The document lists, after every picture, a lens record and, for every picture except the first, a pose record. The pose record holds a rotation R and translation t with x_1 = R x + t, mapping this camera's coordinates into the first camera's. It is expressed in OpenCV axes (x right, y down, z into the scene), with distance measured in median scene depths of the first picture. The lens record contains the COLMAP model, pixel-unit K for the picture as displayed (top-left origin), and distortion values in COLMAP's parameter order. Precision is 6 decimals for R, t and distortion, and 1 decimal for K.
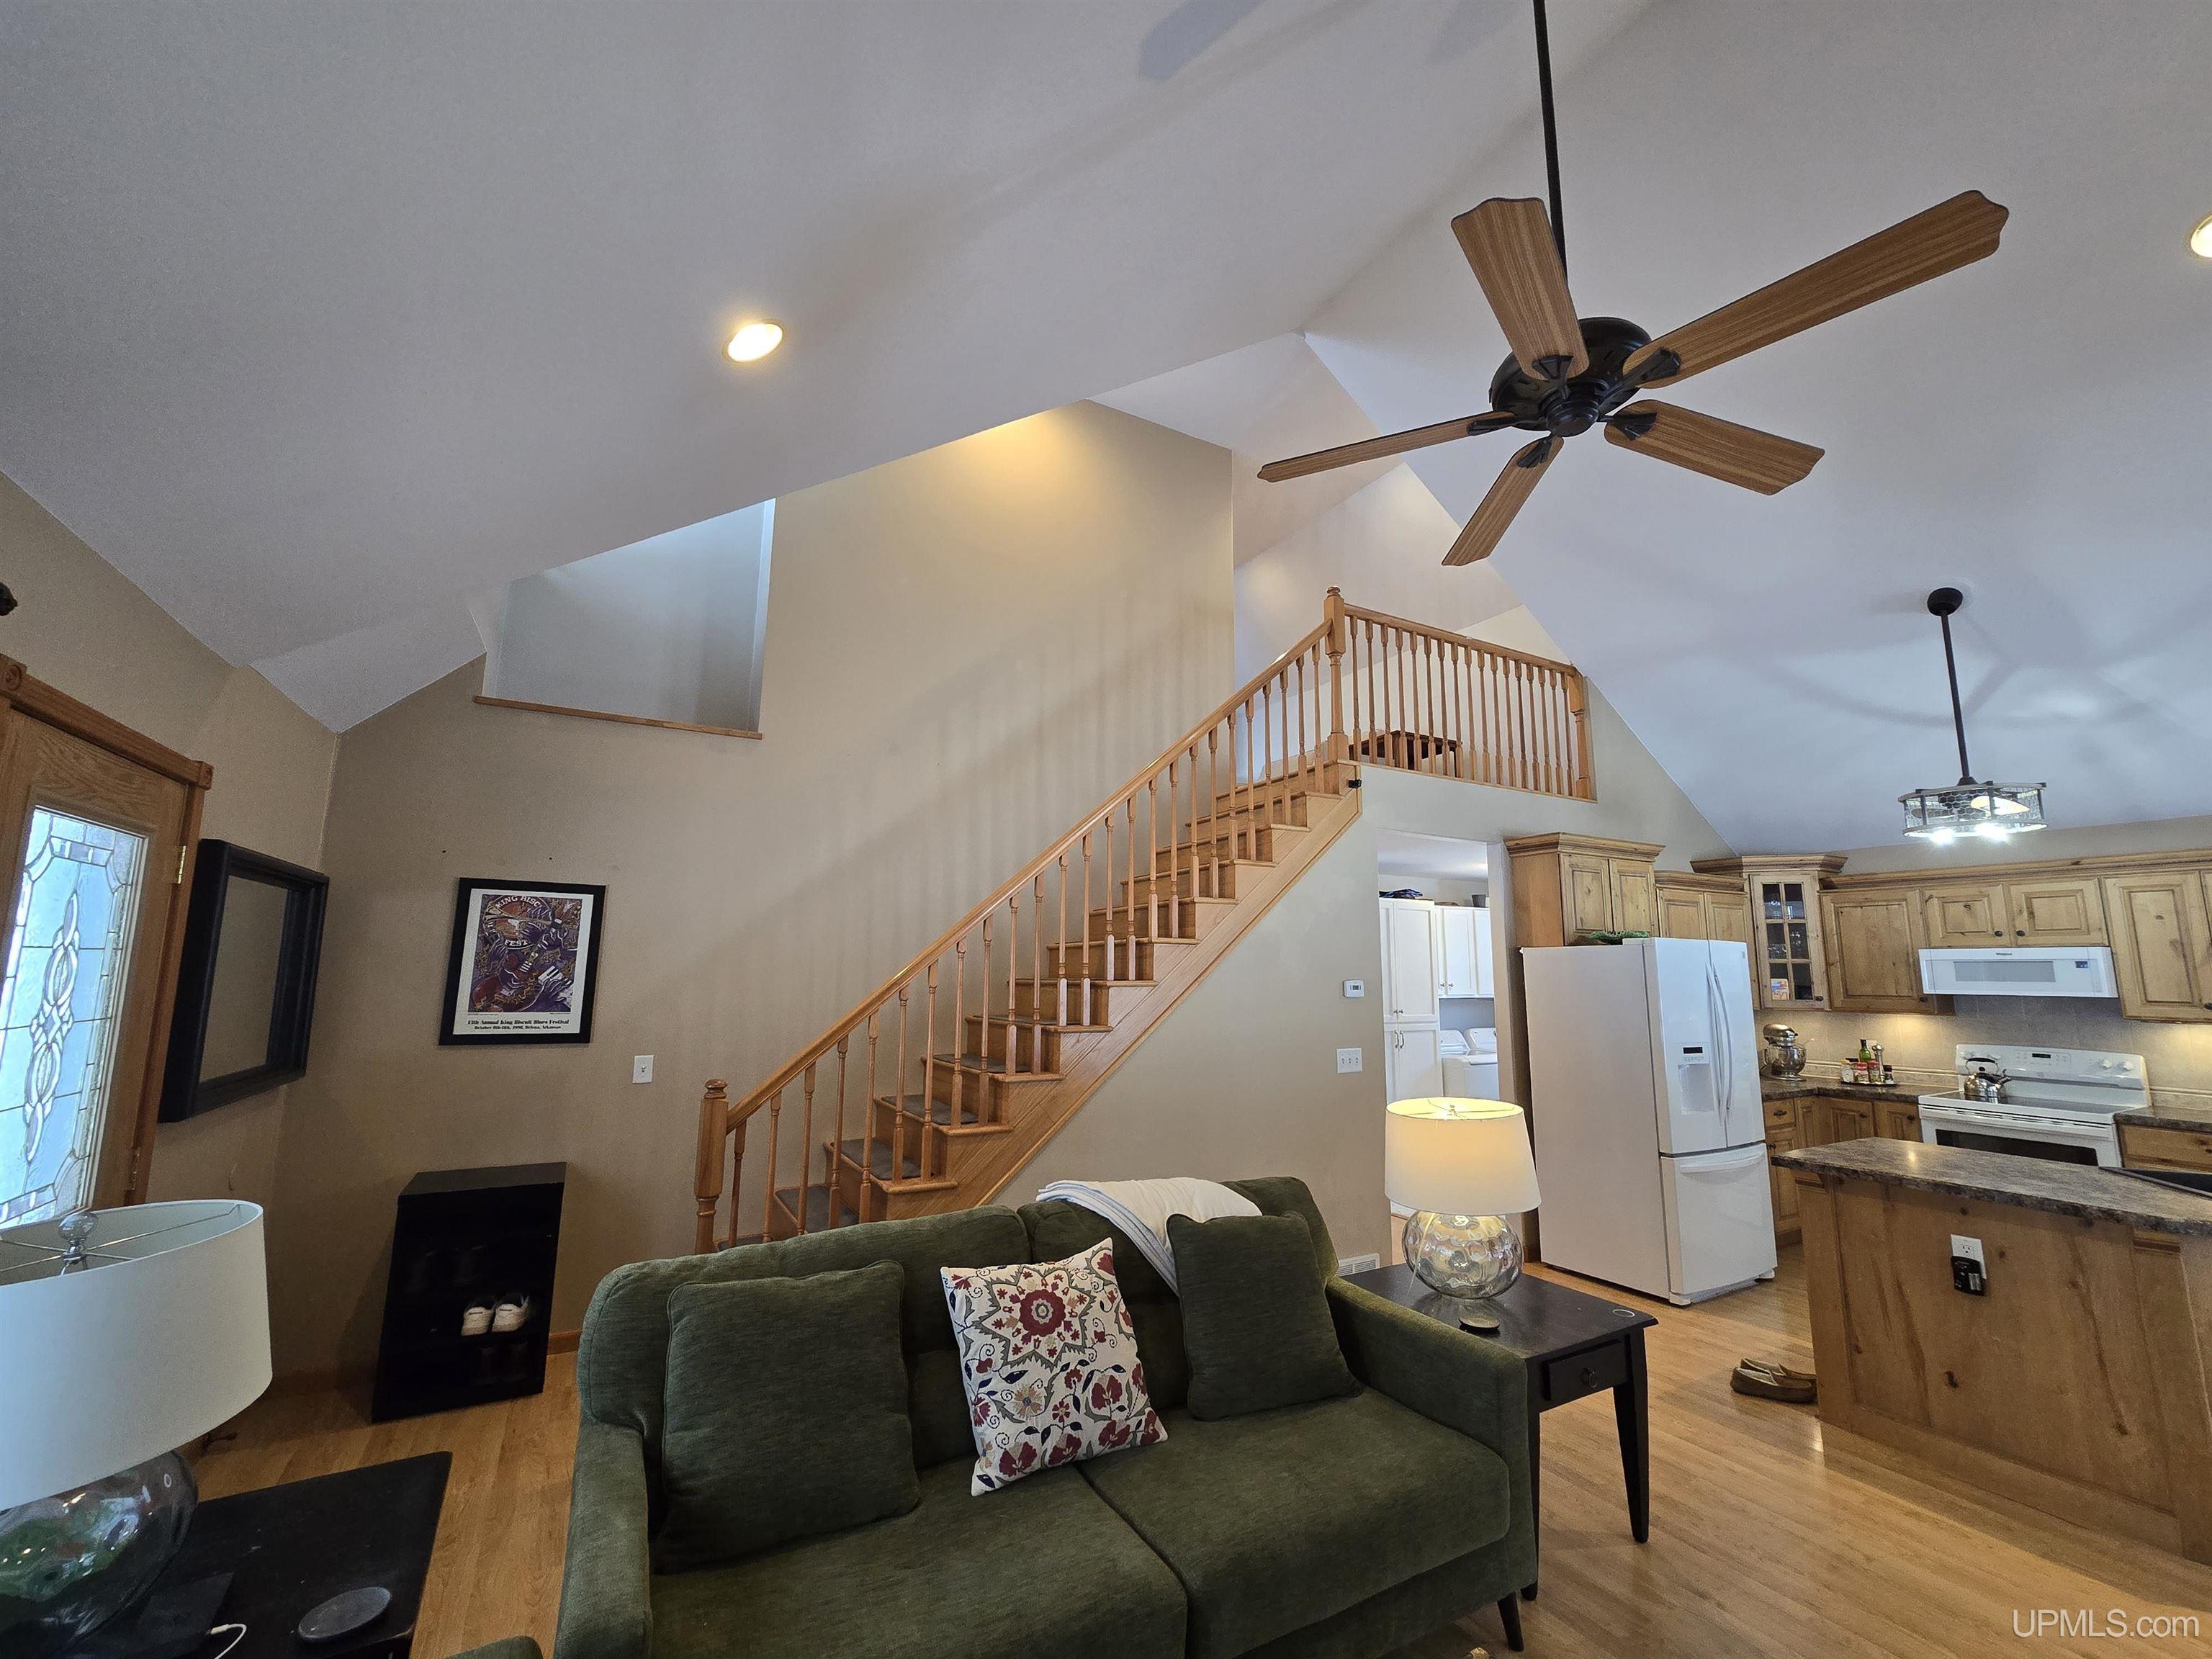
lens RADIAL K [[900.3, 0, 1118.1], [0, 900.3, 835.5], [0, 0, 1]] dist [-0.010498, 0.004725]
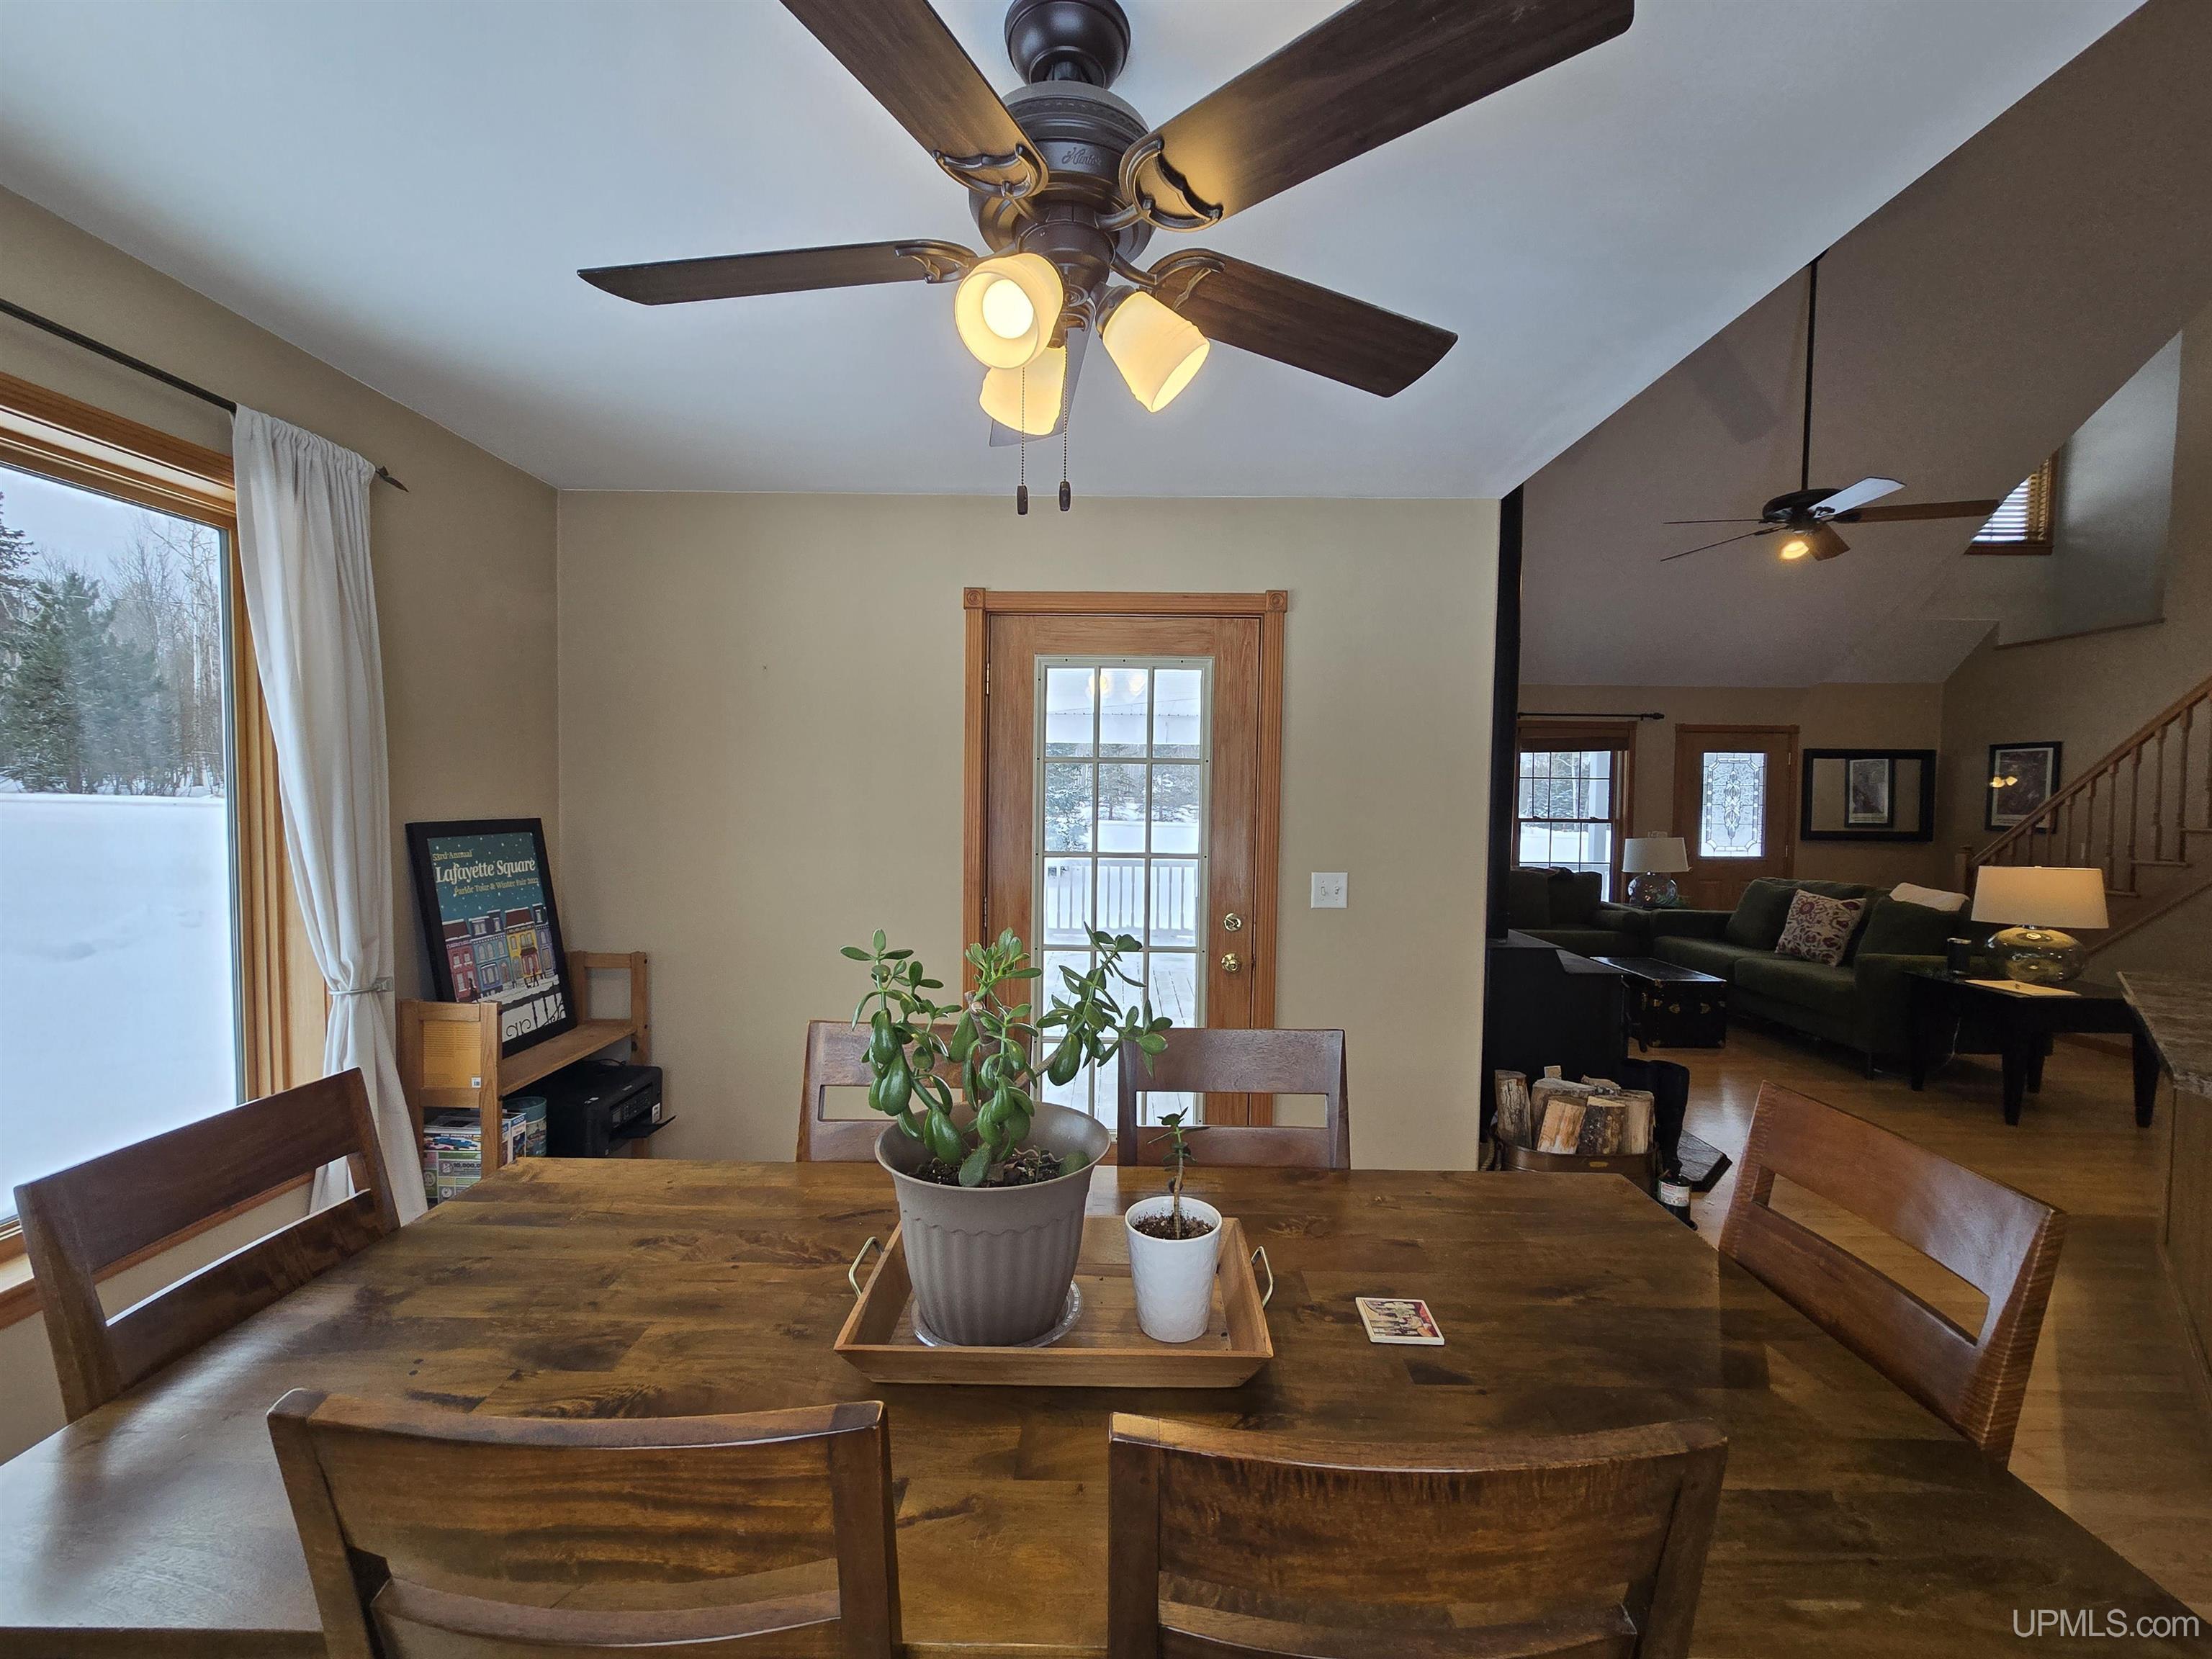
lens RADIAL K [[900.3, 0, 1118.1], [0, 900.3, 835.5], [0, 0, 1]] dist [-0.010498, 0.004725]
pose [[-0.496837, 0.023105, -0.867536, 1.416299], [0.117615, 0.992215, -0.040933, 0.074258], [0.859837, -0.122372, -0.495687, 0.242940]]
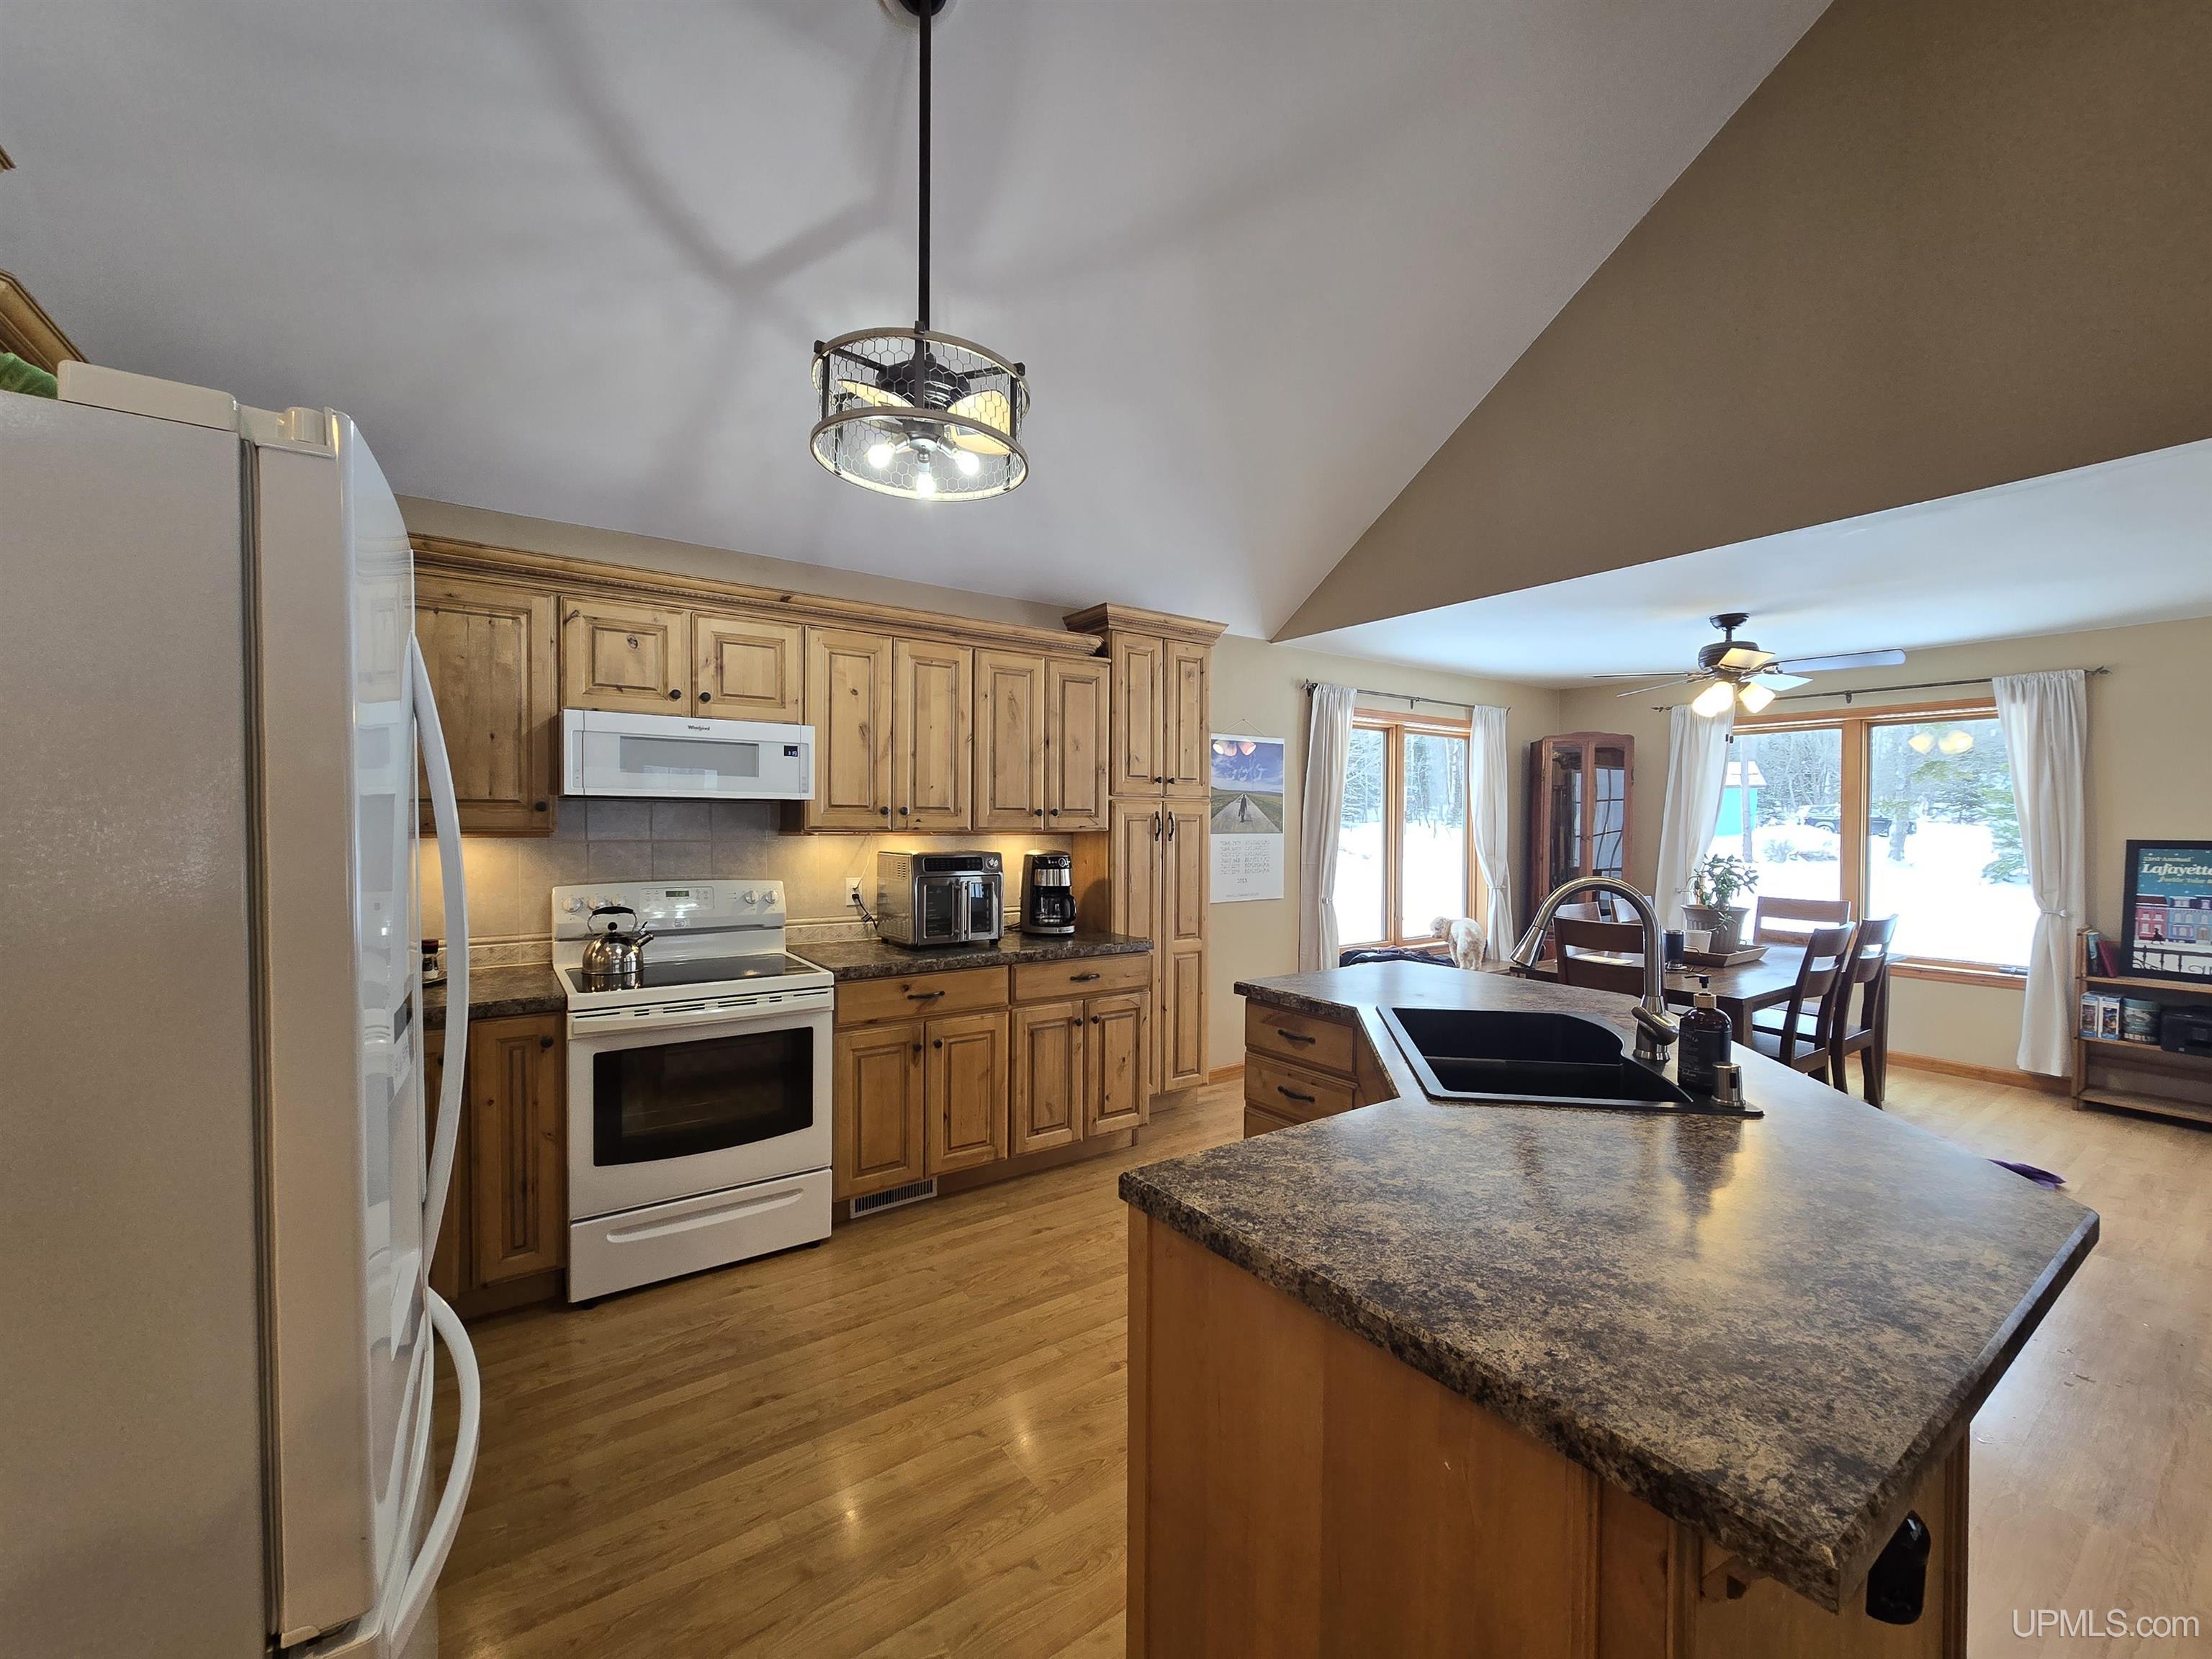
lens RADIAL K [[907.5, 0, 1115.1], [0, 907.5, 839.9], [0, 0, 1]] dist [-0.016892, 0.009440]
pose [[-0.105576, -0.031126, 0.993924, 0.379841], [-0.159241, 0.987140, 0.013999, 0.156205], [-0.981578, -0.156796, -0.109175, 0.802025]]
